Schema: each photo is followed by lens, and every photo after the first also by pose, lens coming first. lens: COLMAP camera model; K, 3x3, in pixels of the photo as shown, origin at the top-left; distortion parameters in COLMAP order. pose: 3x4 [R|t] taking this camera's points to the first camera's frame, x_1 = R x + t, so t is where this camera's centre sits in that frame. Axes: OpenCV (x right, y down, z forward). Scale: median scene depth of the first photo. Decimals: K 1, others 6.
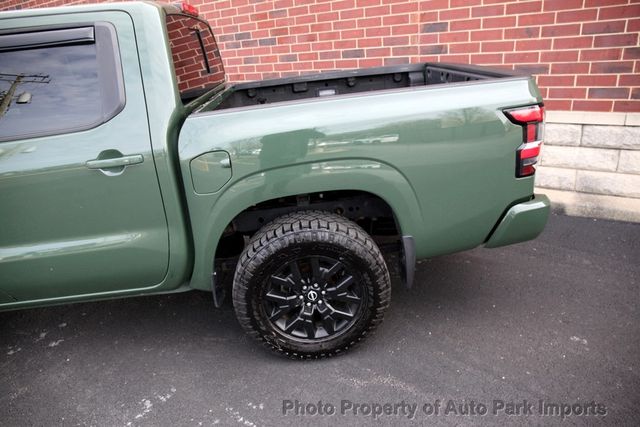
lens RADIAL K [[432.9, 0, 318.6], [0, 432.9, 209.5], [0, 0, 1]] dist [-0.065485, 0.041125]
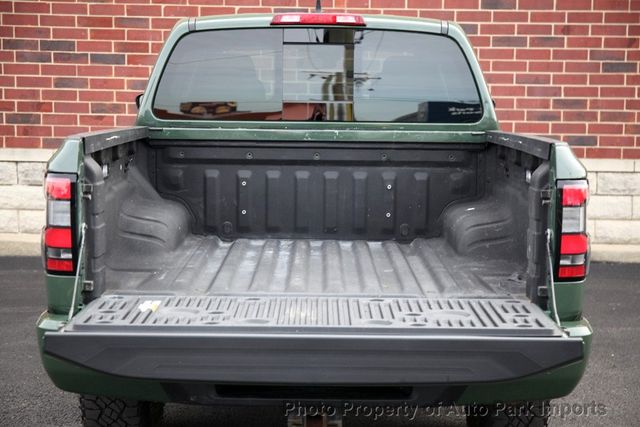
lens RADIAL K [[1223.2, 0, 317.0], [0, 1223.2, 216.9], [0, 0, 1]] dist [0.162832, 0.000000]
pose [[0.817926, 0.031031, 0.574486, -2.316499], [0.131034, 0.962253, -0.238536, 0.854979], [-0.560203, 0.270382, 0.782985, -1.531106]]
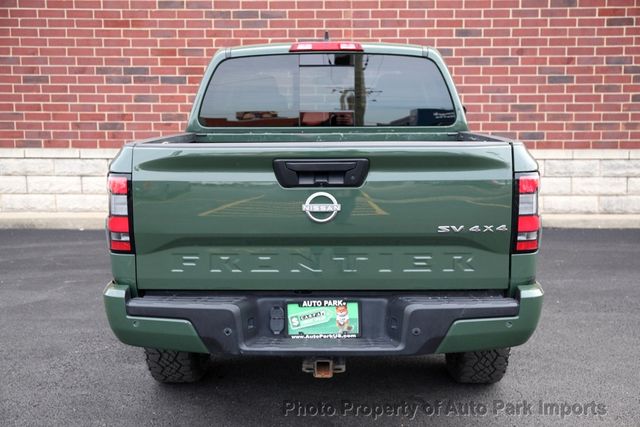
lens RADIAL K [[893.7, 0, 316.8], [0, 893.7, 216.8], [0, 0, 1]] dist [0.071886, 0.000000]
pose [[0.831919, 0.003547, 0.554886, -2.204052], [0.139515, 0.966520, -0.215348, 0.799509], [-0.537072, 0.256567, 0.803571, -1.432640]]
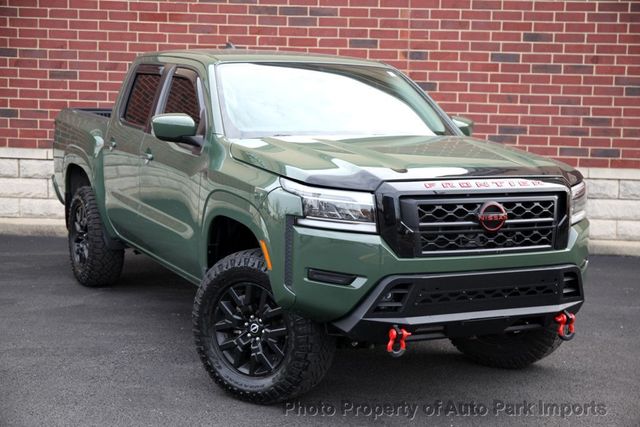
lens RADIAL K [[1075.9, 0, 317.8], [0, 1075.9, 216.6], [0, 0, 1]] dist [0.117955, 0.000000]
pose [[0.850262, 0.047420, 0.524220, -2.469085], [0.097527, 0.964496, -0.245430, 0.940876], [-0.517246, 0.259805, 0.815449, -1.745815]]
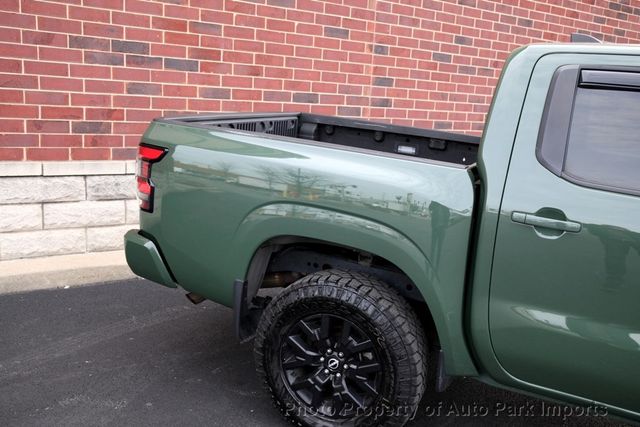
lens RADIAL K [[622.7, 0, 320.3], [0, 622.7, 214.2], [0, 0, 1]] dist [-0.002201, 0.000000]
pose [[0.332546, -0.081545, 0.939555, -2.301642], [0.257606, 0.966222, -0.007318, -0.275217], [-0.907222, 0.244469, 0.342320, 1.325547]]
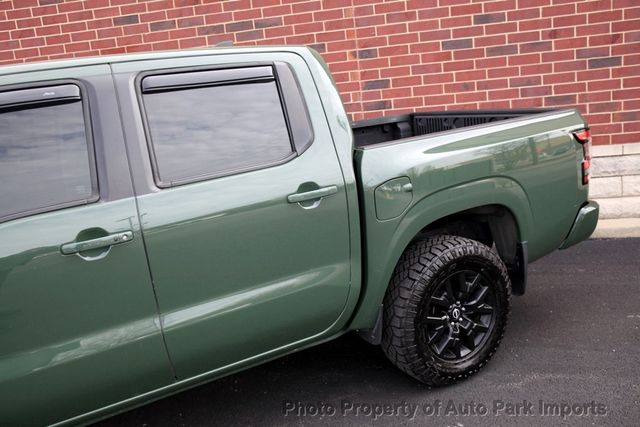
lens RADIAL K [[552.9, 0, 319.0], [0, 552.9, 212.5], [0, 0, 1]] dist [-0.047805, 0.070317]
pose [[0.904071, -0.097175, 0.416187, -0.817974], [0.178555, 0.970629, -0.161239, 0.113075], [-0.388295, 0.220084, 0.894869, -0.117779]]
